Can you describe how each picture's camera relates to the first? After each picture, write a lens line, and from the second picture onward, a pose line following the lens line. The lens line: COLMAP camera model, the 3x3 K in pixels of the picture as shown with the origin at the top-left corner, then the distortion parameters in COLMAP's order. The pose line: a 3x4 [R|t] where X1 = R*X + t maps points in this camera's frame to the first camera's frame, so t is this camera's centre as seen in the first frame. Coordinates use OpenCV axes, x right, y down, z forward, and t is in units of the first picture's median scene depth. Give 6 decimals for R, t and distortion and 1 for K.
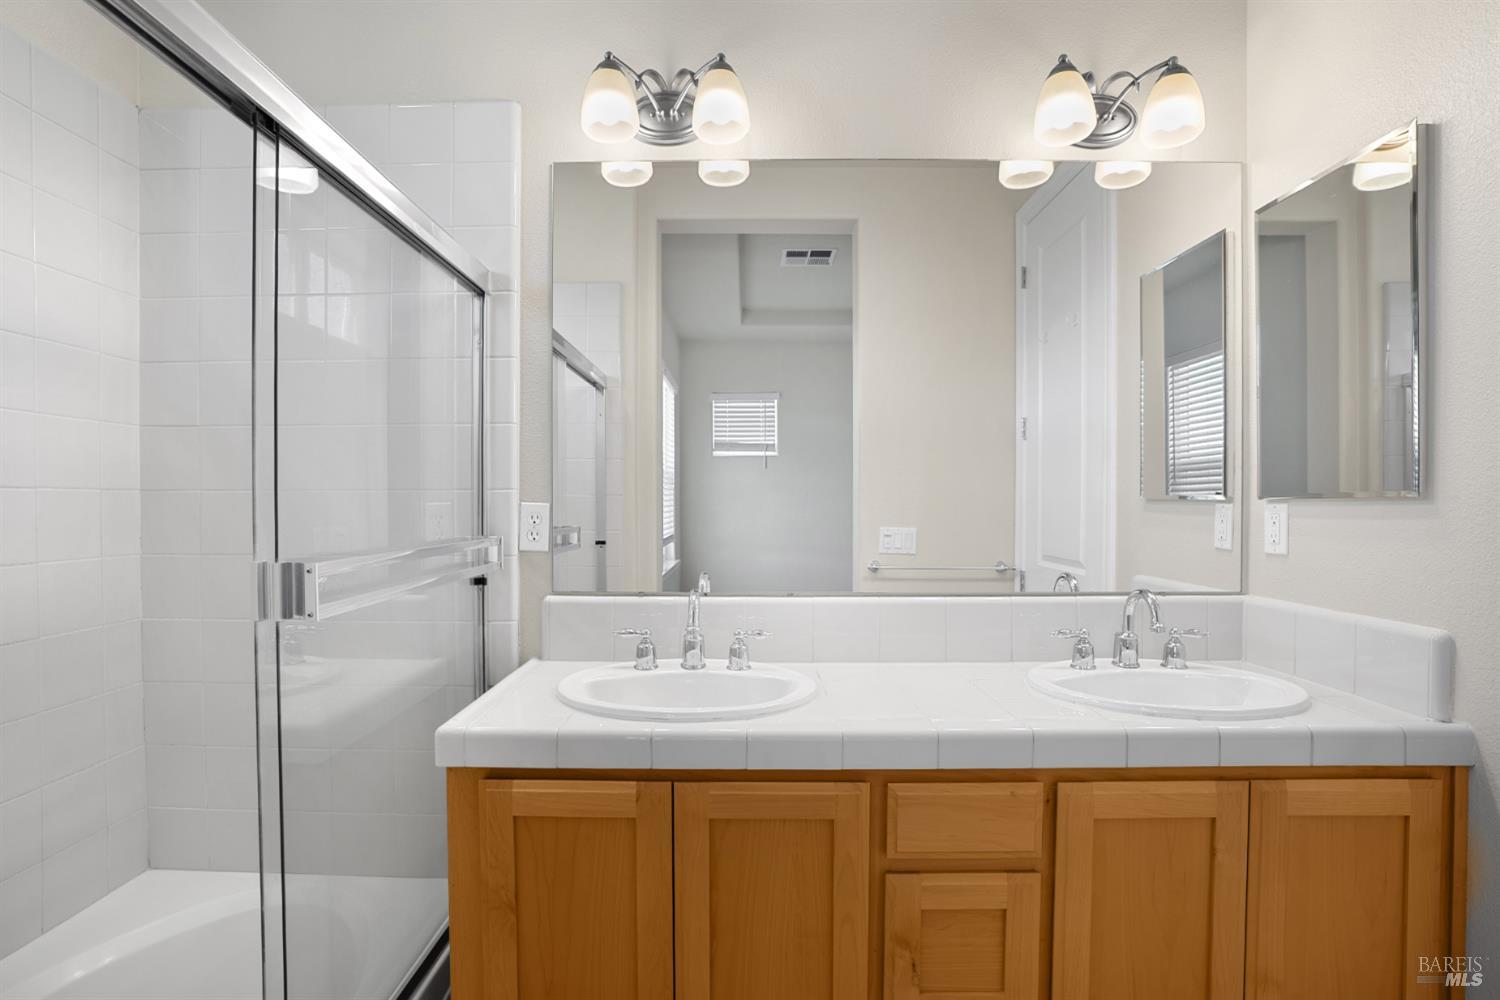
lens RADIAL K [[803.3, 0, 741.5], [0, 803.3, 504.6], [0, 0, 1]] dist [-0.028484, -0.001694]
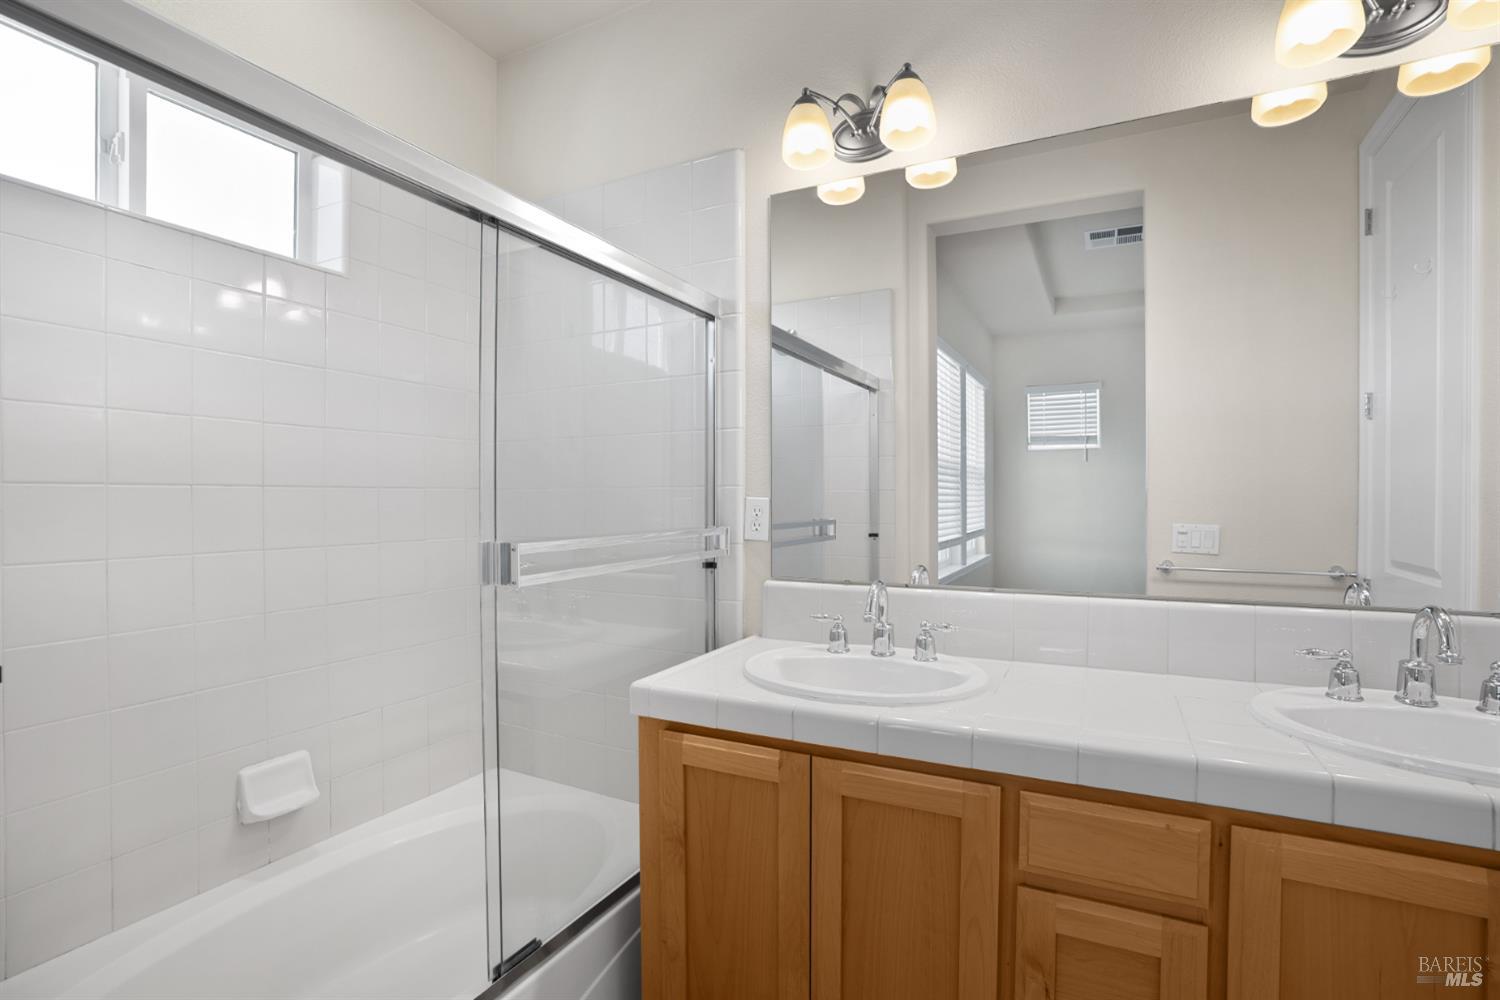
lens RADIAL K [[750.1, 0, 712.4], [0, 750.1, 495.2], [0, 0, 1]] dist [-0.034354, 0.018016]
pose [[0.887229, -0.004188, -0.461310, 0.193896], [0.001431, 0.999979, -0.006326, 0.001185], [0.461326, 0.004953, 0.887217, 0.031731]]
